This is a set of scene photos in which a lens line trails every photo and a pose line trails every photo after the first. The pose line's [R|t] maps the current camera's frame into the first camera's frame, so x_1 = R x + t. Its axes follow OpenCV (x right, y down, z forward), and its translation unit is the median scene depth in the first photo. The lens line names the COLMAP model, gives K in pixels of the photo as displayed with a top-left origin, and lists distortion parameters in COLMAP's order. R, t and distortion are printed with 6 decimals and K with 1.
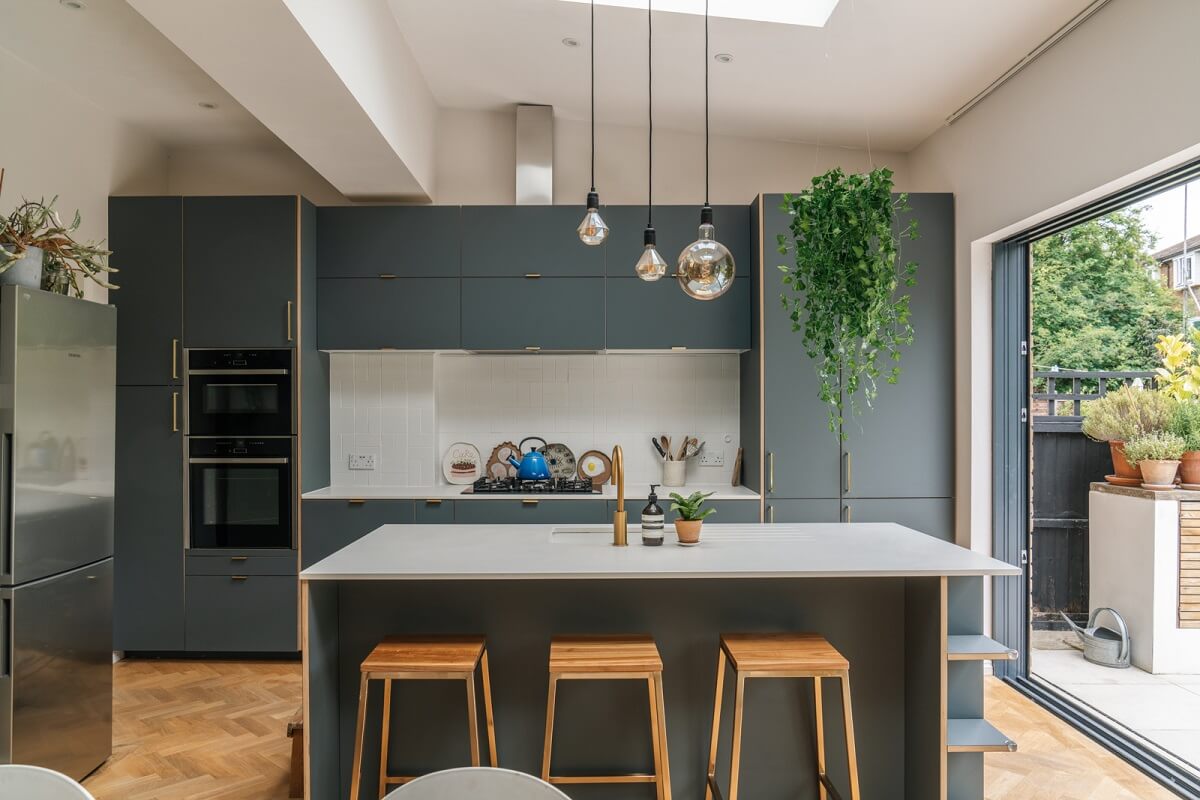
lens RADIAL K [[842.5, 0, 599.0], [0, 842.5, 406.5], [0, 0, 1]] dist [0.017840, 0.002771]
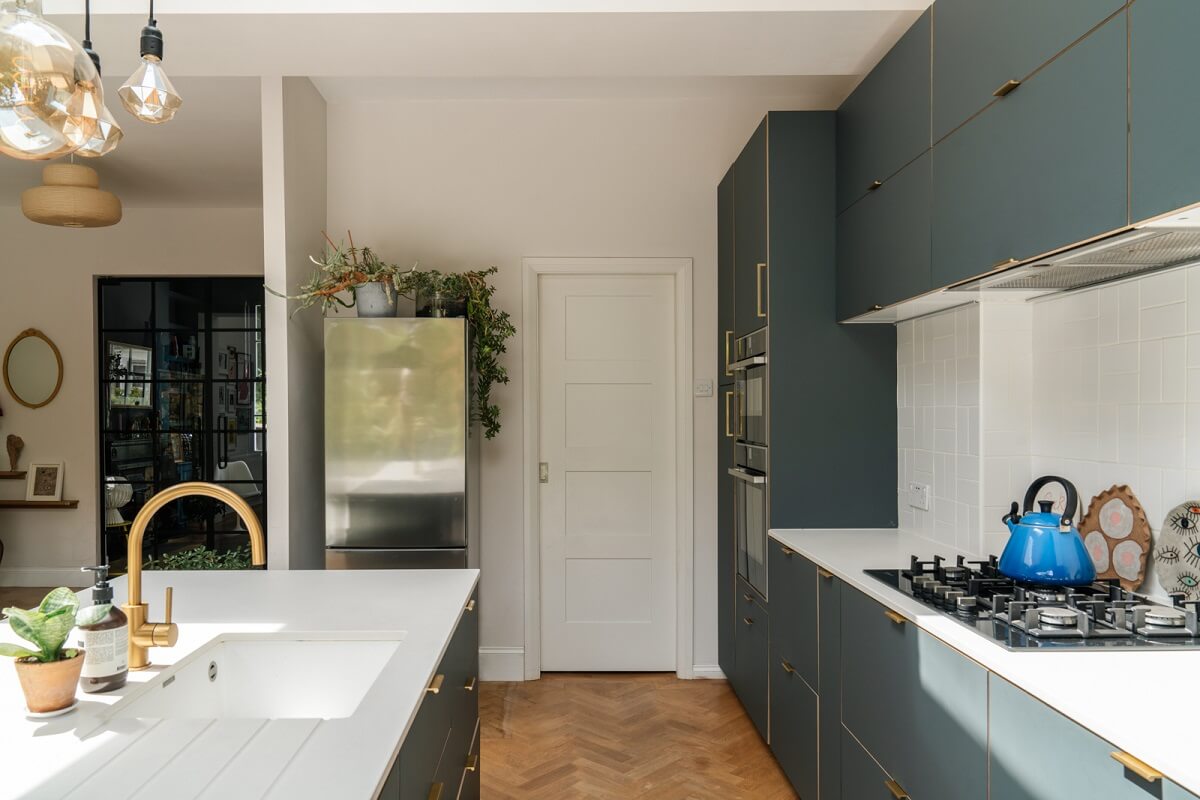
lens RADIAL K [[842.5, 0, 588.6], [0, 842.5, 407.8], [0, 0, 1]] dist [0.017840, 0.002771]
pose [[-0.004530, -0.007856, -0.999959, 0.374431], [0.005097, 0.999956, -0.007880, 0.005698], [0.999977, -0.005132, -0.004490, 0.856125]]
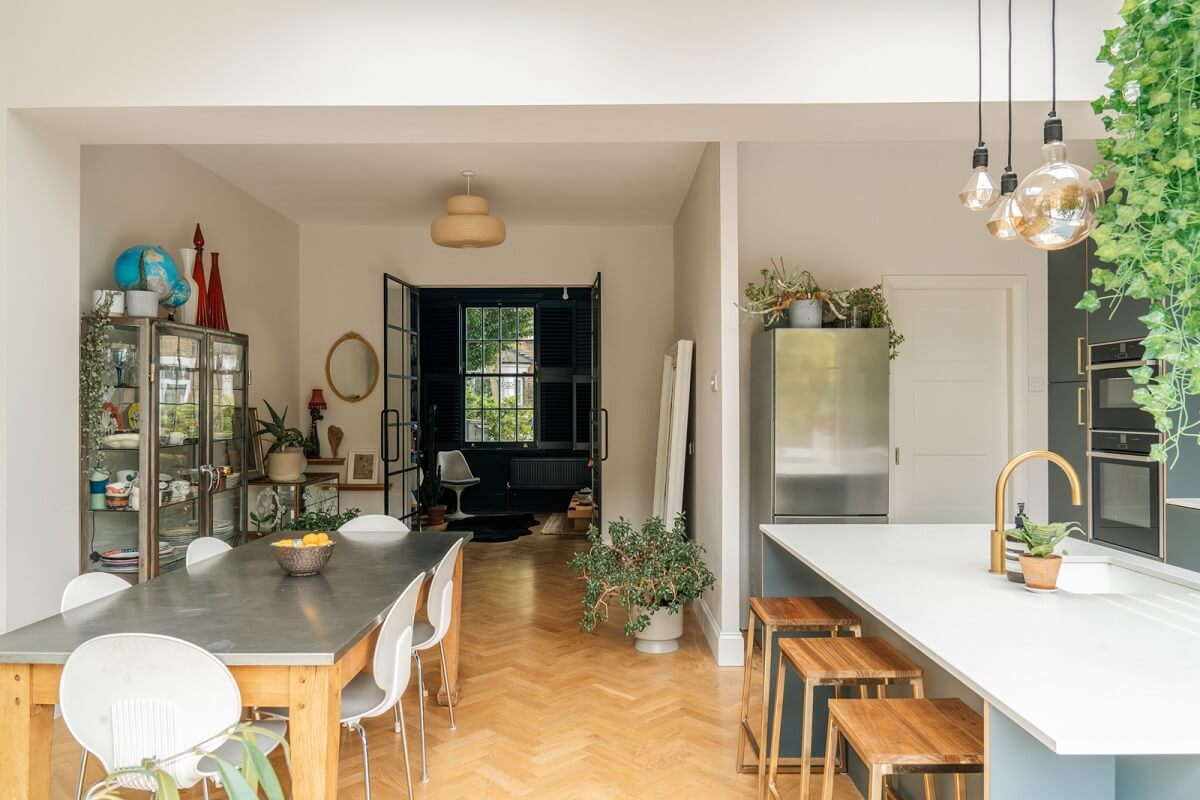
lens RADIAL K [[842.5, 0, 611.2], [0, 842.5, 401.6], [0, 0, 1]] dist [0.017840, 0.002771]
pose [[-0.008321, -0.005110, -0.999952, 0.556995], [0.008006, 0.999955, -0.005177, 0.001419], [0.999933, -0.008049, -0.008279, 0.423839]]
